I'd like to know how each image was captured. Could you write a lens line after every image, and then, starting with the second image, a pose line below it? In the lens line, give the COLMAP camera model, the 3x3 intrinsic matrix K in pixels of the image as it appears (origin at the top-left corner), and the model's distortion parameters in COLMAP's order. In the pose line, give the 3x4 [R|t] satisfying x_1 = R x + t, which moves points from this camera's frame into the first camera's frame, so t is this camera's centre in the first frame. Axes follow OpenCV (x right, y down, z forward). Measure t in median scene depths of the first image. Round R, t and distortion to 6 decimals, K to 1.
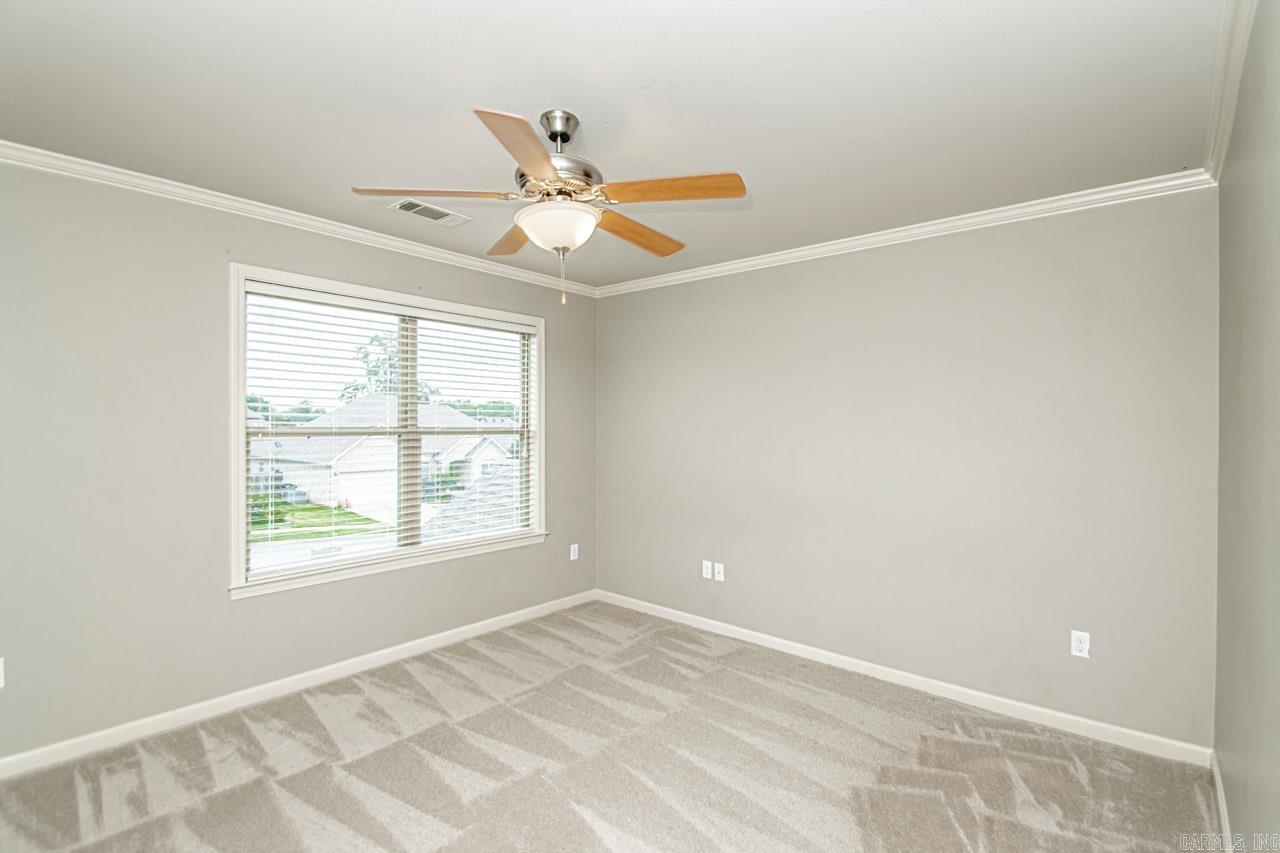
lens RADIAL K [[600.1, 0, 655.8], [0, 600.1, 426.1], [0, 0, 1]] dist [0.002531, -0.008740]
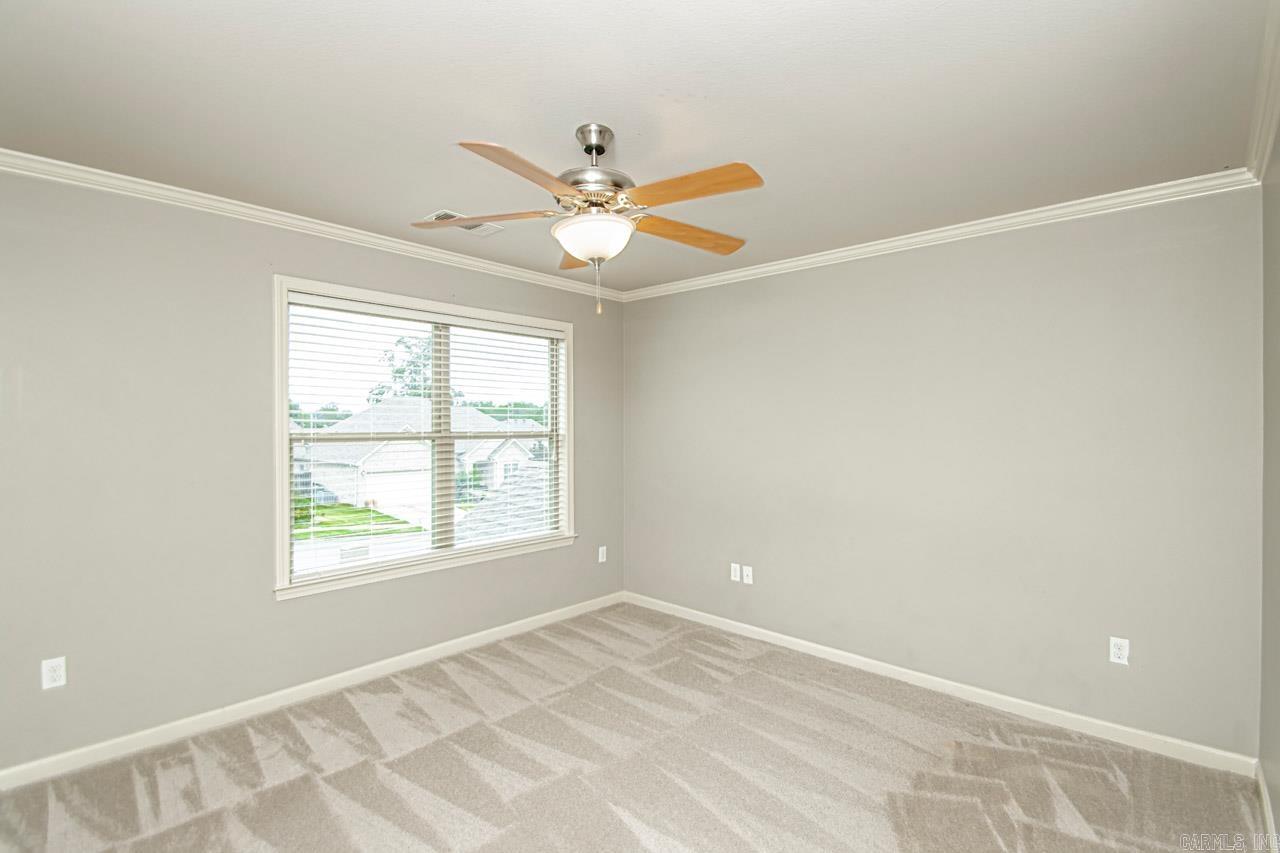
lens RADIAL K [[600.1, 0, 655.8], [0, 600.1, 426.1], [0, 0, 1]] dist [0.002531, -0.008740]
pose [[0.999388, -0.004340, -0.034700, -0.018637], [0.004351, 0.999991, 0.000239, -0.010091], [0.034698, -0.000390, 0.999398, -0.011575]]
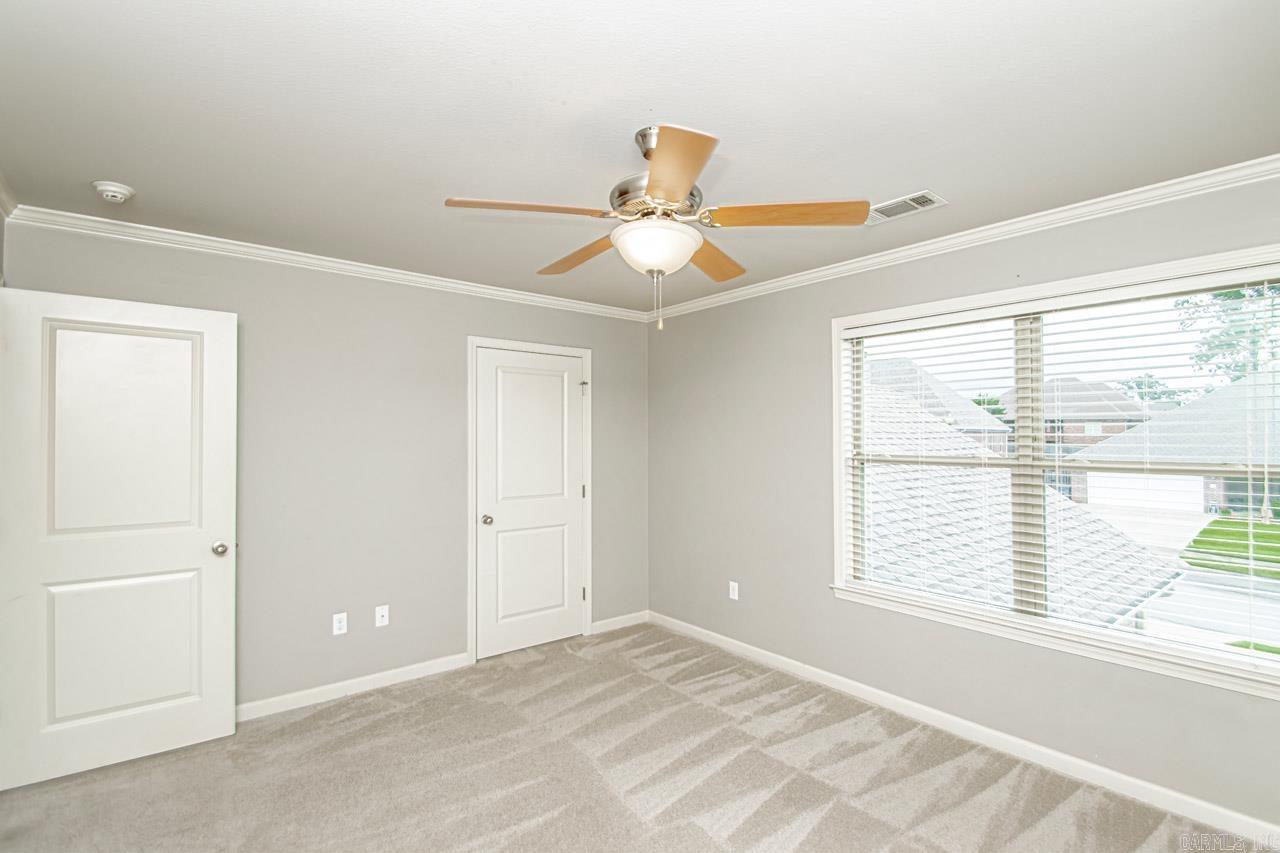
lens RADIAL K [[598.8, 0, 639.9], [0, 598.8, 433.6], [0, 0, 1]] dist [0.001303, 0.000027]
pose [[-0.191353, -0.011939, -0.981449, 0.616509], [-0.007668, 0.999914, -0.010668, -0.025816], [0.981491, 0.005485, -0.191428, 0.935982]]
